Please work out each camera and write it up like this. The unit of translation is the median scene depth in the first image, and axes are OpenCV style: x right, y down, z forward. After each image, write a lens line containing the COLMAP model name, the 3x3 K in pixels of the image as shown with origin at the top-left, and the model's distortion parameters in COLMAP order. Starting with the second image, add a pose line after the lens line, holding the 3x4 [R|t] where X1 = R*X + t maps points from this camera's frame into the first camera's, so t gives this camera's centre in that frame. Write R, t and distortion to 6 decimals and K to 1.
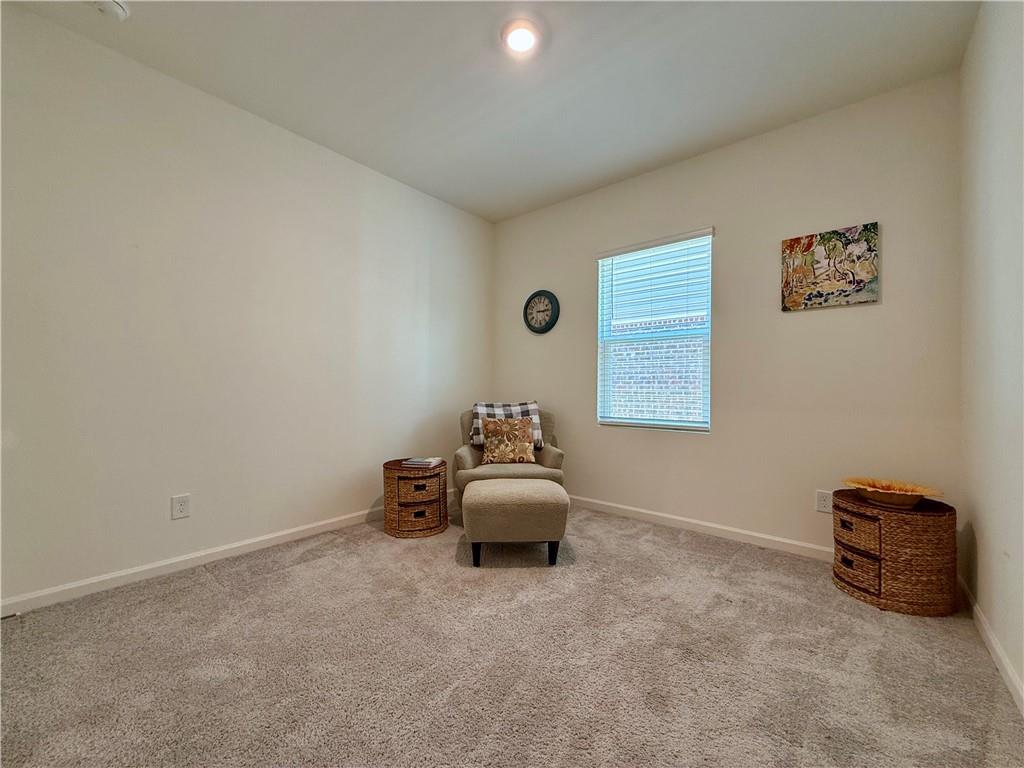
lens RADIAL K [[408.6, 0, 512.8], [0, 408.6, 385.2], [0, 0, 1]] dist [0.011939, 0.000189]
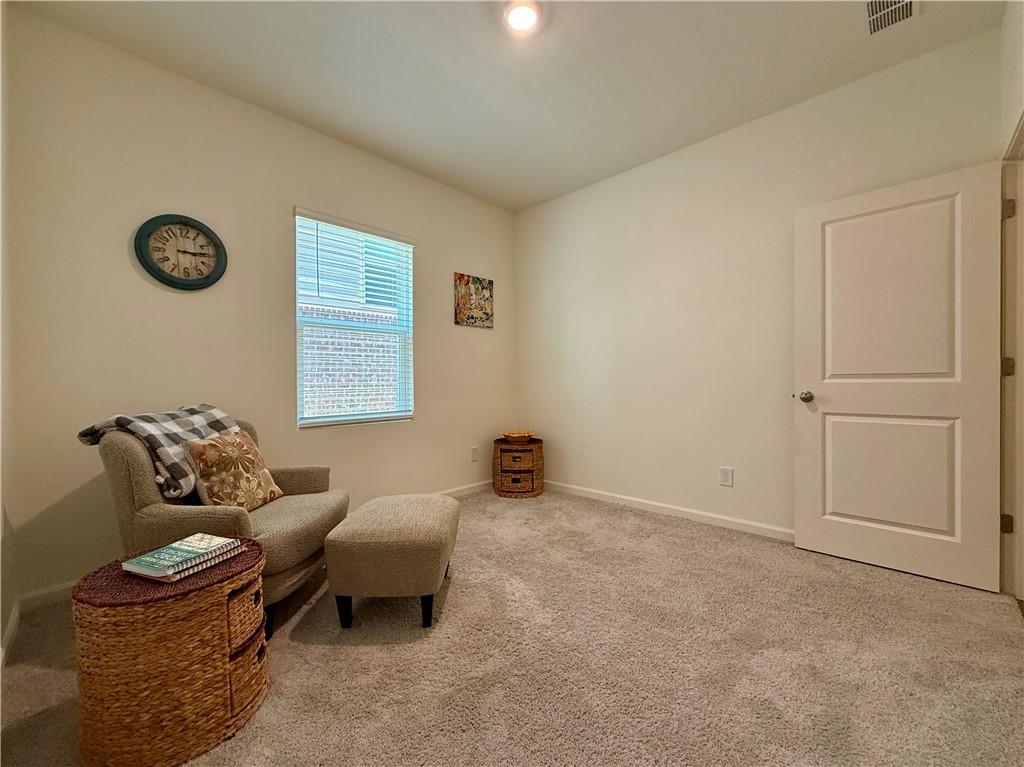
lens RADIAL K [[452.2, 0, 467.3], [0, 452.2, 385.7], [0, 0, 1]] dist [0.004139, 0.000476]
pose [[0.075394, -0.015267, 0.997037, -0.874276], [0.005301, 0.999875, 0.014909, 0.004729], [-0.997140, 0.004161, 0.075465, 0.866975]]
